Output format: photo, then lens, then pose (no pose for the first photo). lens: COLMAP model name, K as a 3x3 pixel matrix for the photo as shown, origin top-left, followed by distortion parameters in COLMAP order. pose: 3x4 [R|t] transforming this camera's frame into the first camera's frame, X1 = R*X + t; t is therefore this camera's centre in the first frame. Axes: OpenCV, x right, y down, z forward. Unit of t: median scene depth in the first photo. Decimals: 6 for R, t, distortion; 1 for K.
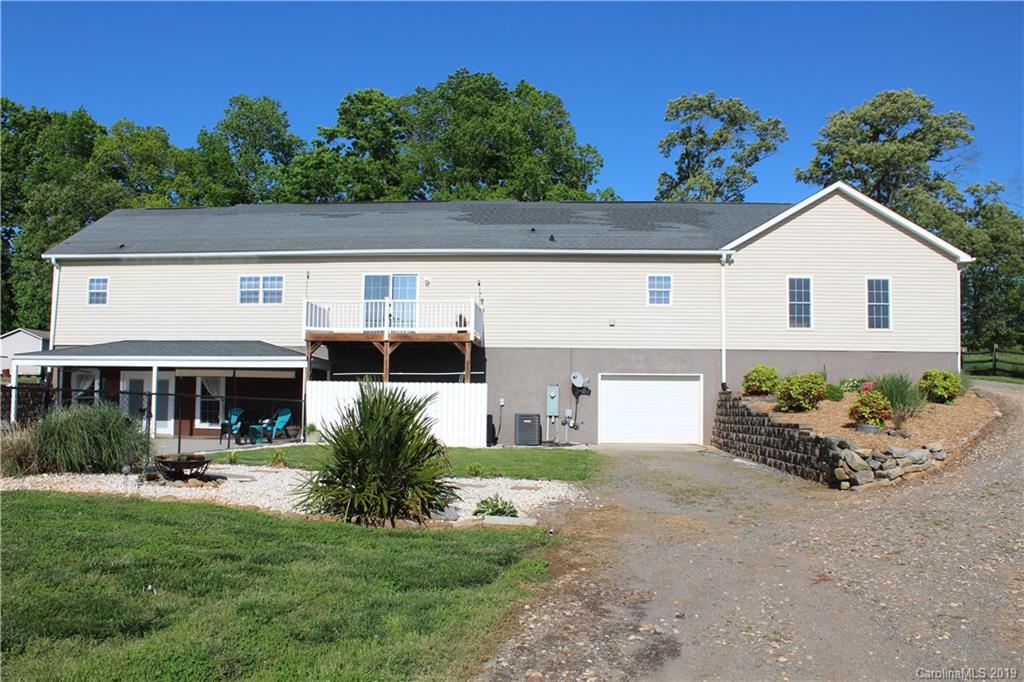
lens RADIAL K [[850.3, 0, 515.2], [0, 850.3, 346.4], [0, 0, 1]] dist [-0.150242, 0.095696]
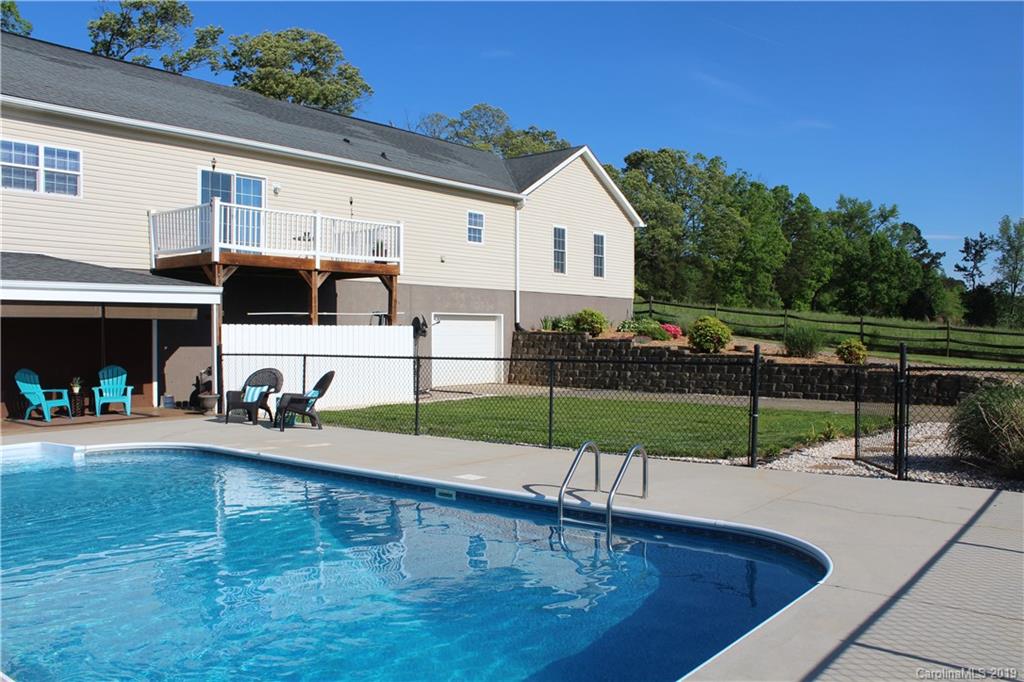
lens RADIAL K [[850.3, 0, 515.1], [0, 850.3, 340.0], [0, 0, 1]] dist [-0.150242, 0.095696]
pose [[0.565928, -0.020072, 0.824210, -0.593386], [-0.050438, 0.996988, 0.058912, 0.002572], [-0.822910, -0.074912, 0.563211, 0.392987]]
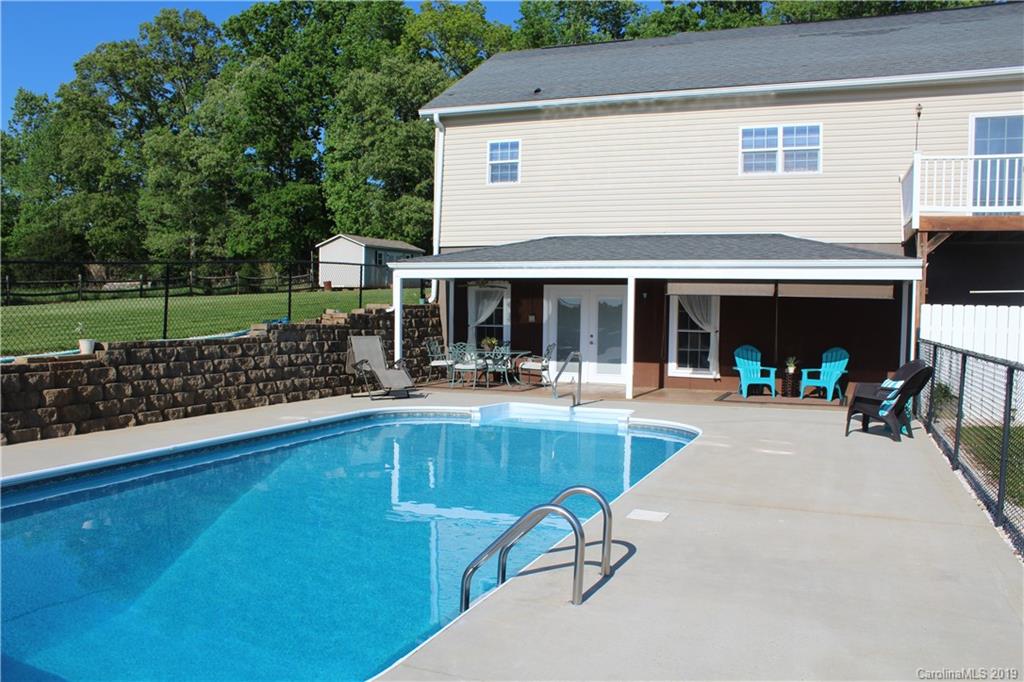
lens RADIAL K [[850.3, 0, 509.9], [0, 850.3, 346.3], [0, 0, 1]] dist [-0.150242, 0.095696]
pose [[0.950720, 0.018555, -0.309495, -0.301662], [0.015990, 0.993945, 0.108710, 0.004872], [0.309638, -0.108302, 0.944667, 0.365865]]
